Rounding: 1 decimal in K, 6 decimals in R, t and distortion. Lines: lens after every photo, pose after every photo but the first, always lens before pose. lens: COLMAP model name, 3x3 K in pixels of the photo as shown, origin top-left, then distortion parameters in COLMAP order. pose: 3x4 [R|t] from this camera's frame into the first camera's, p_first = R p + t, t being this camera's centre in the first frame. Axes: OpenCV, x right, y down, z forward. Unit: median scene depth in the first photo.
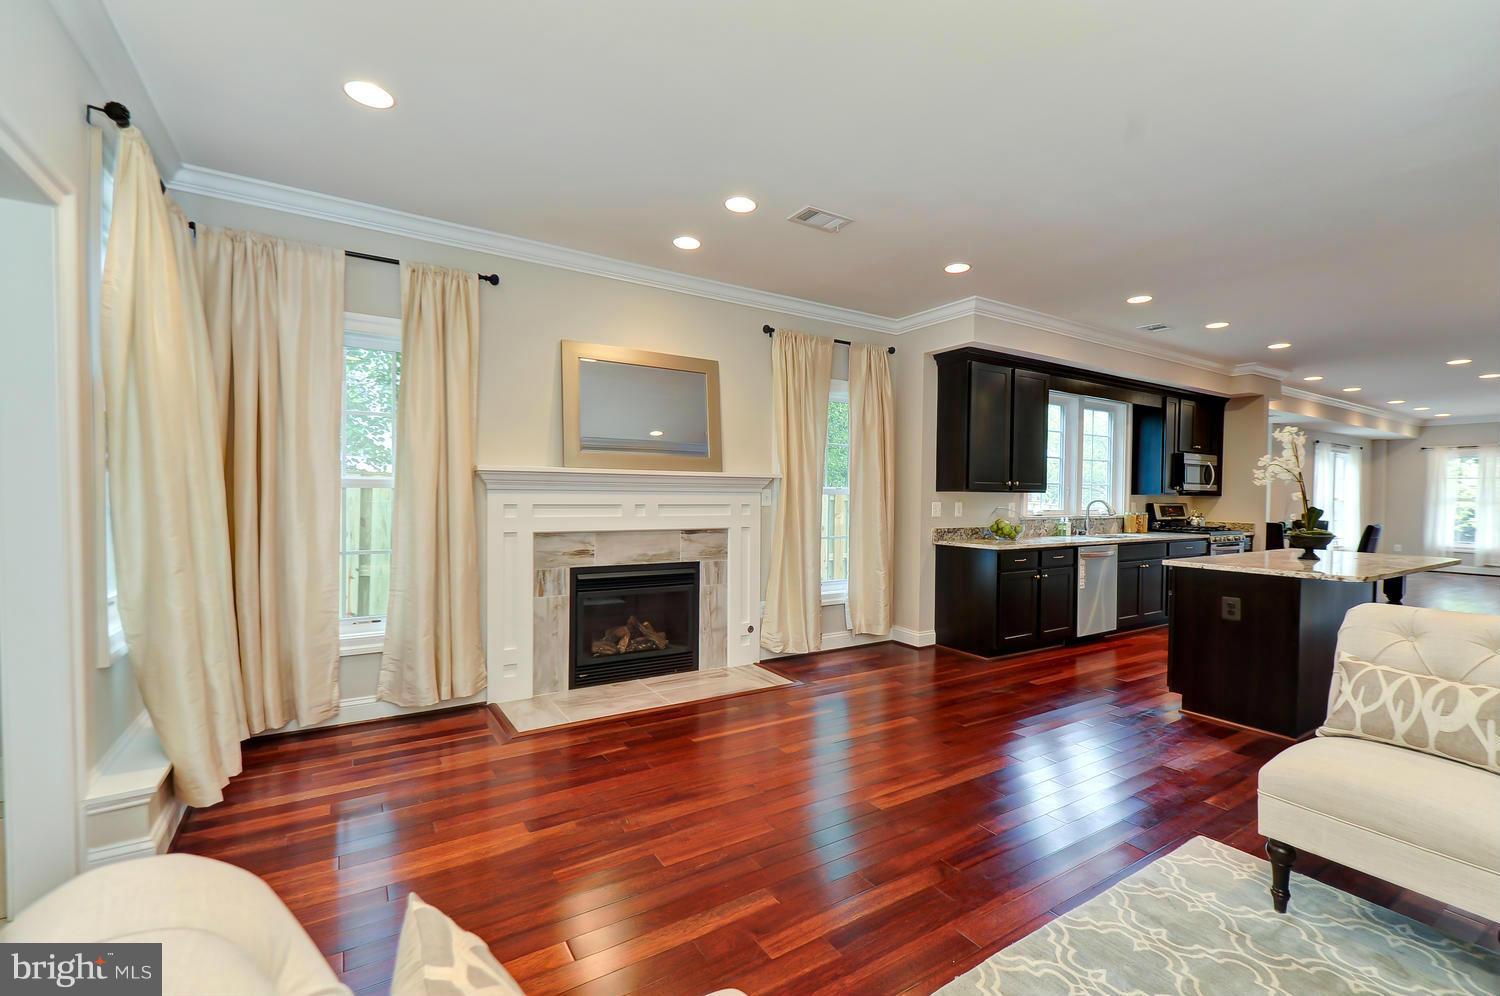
lens RADIAL K [[647.0, 0, 758.8], [0, 647.0, 504.0], [0, 0, 1]] dist [-0.007375, -0.000209]
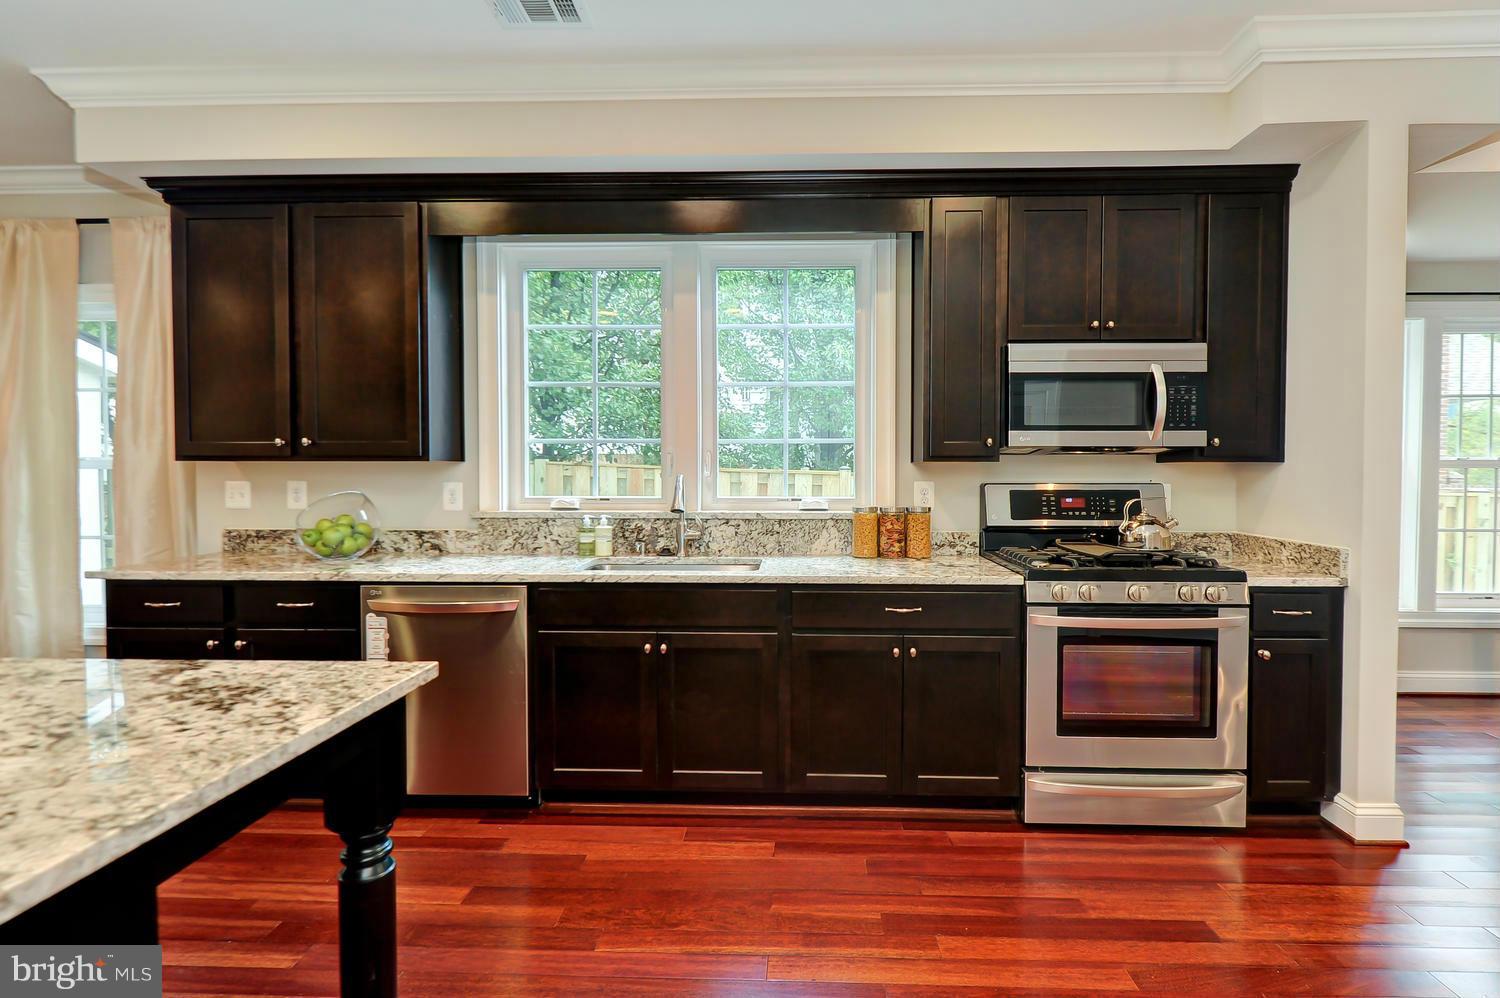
lens RADIAL K [[725.9, 0, 734.1], [0, 725.9, 483.8], [0, 0, 1]] dist [0.002887, 0.000125]
pose [[0.824341, 0.000726, -0.566093, 0.767923], [-0.001132, 0.999999, -0.000365, -0.000666], [0.566092, 0.000942, 0.824342, 0.582083]]
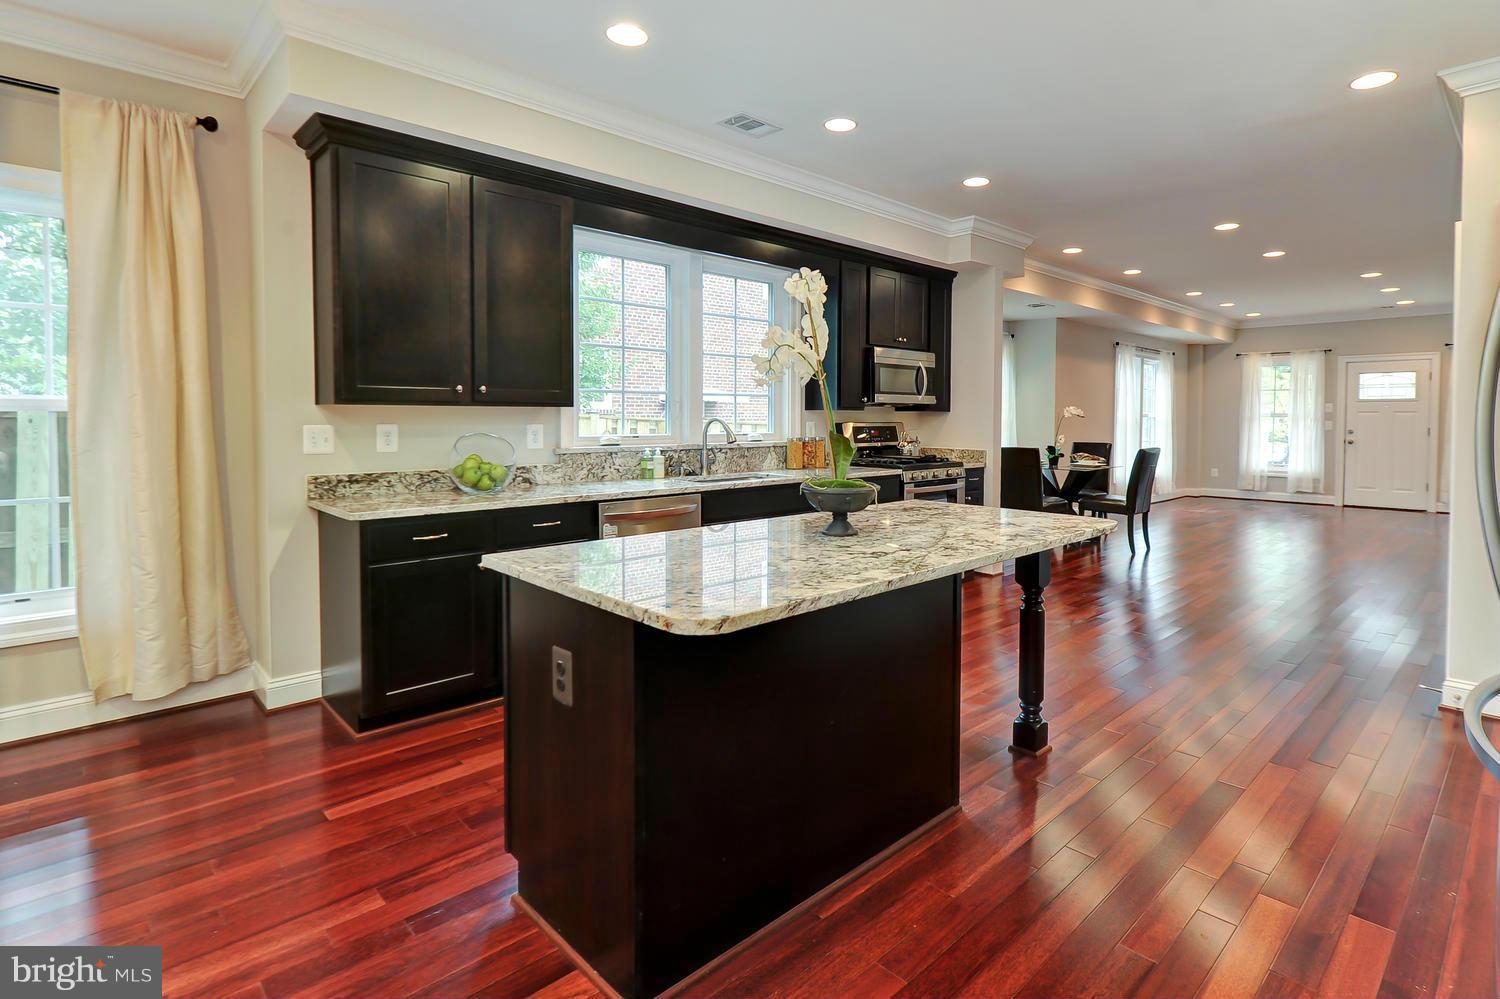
lens RADIAL K [[740.2, 0, 786.8], [0, 740.2, 443.6], [0, 0, 1]] dist [0.000441, 0.002398]
pose [[0.978908, -0.015407, 0.203721, 0.415960], [0.010738, 0.999654, 0.024003, 0.001380], [-0.204020, -0.021309, 0.978735, 0.268979]]
